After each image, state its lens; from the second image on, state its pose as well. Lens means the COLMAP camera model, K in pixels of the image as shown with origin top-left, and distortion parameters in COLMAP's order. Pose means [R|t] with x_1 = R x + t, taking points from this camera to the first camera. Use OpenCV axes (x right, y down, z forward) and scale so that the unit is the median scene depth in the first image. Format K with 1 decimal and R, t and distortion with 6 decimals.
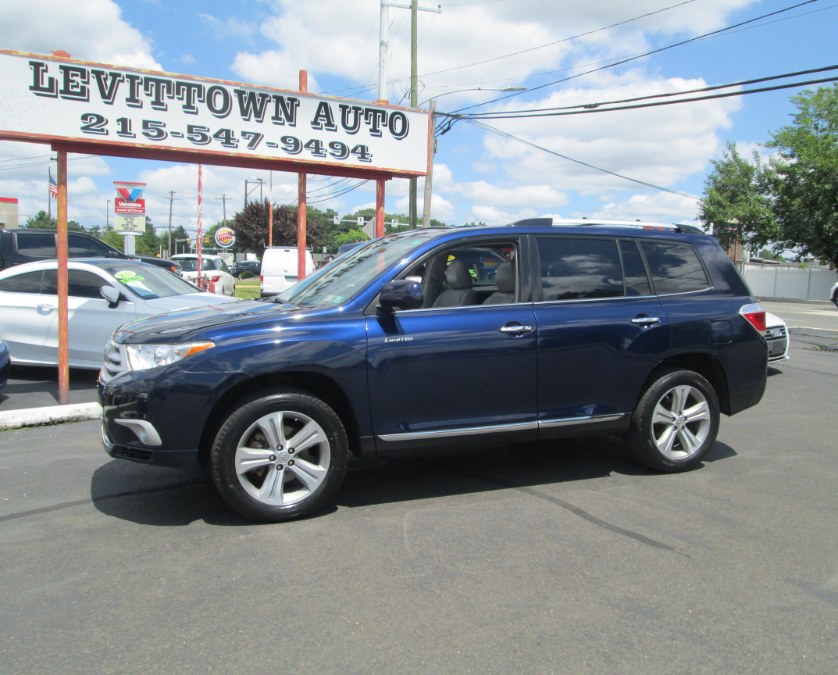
lens RADIAL K [[753.8, 0, 432.5], [0, 753.8, 335.5], [0, 0, 1]] dist [-0.046047, 0.025398]
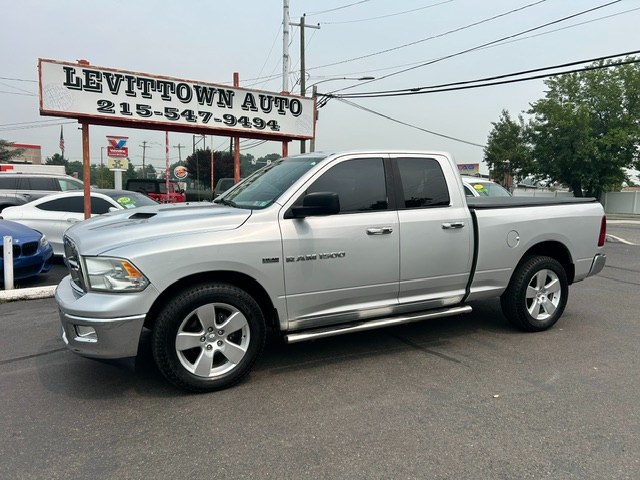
lens RADIAL K [[481.5, 0, 326.3], [0, 481.5, 240.3], [0, 0, 1]] dist [0.043603, -0.036667]
pose [[0.999713, -0.006747, 0.022966, -0.005369], [0.006480, 0.999911, 0.011662, -0.005432], [-0.023042, -0.011509, 0.999668, -0.054339]]
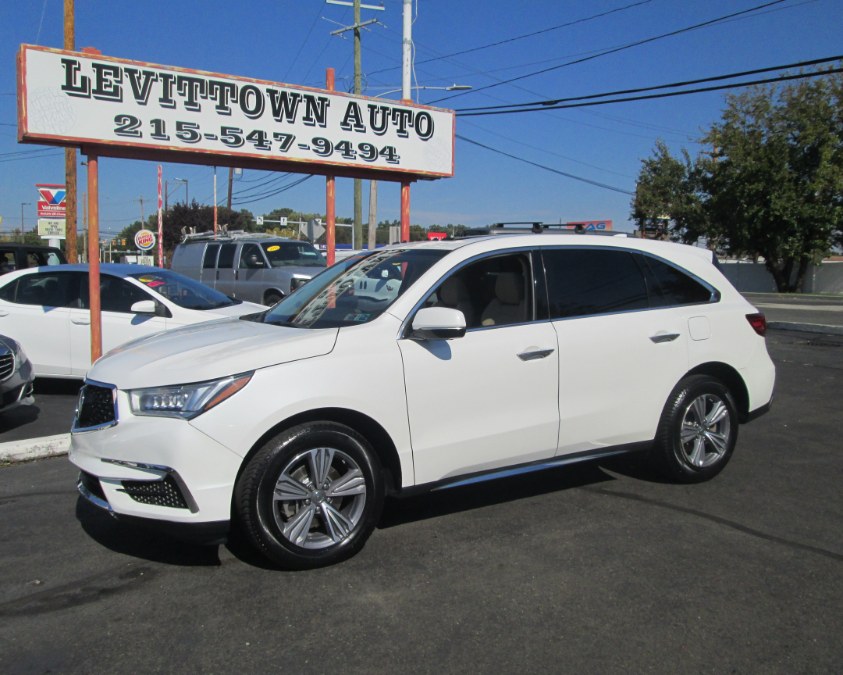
lens RADIAL K [[758.3, 0, 399.8], [0, 758.3, 327.1], [0, 0, 1]] dist [-0.046047, 0.025398]
pose [[0.997520, -0.021915, 0.066885, -0.167820], [0.022525, 0.999711, -0.008376, -0.013769], [-0.066682, 0.009862, 0.997726, 0.033318]]
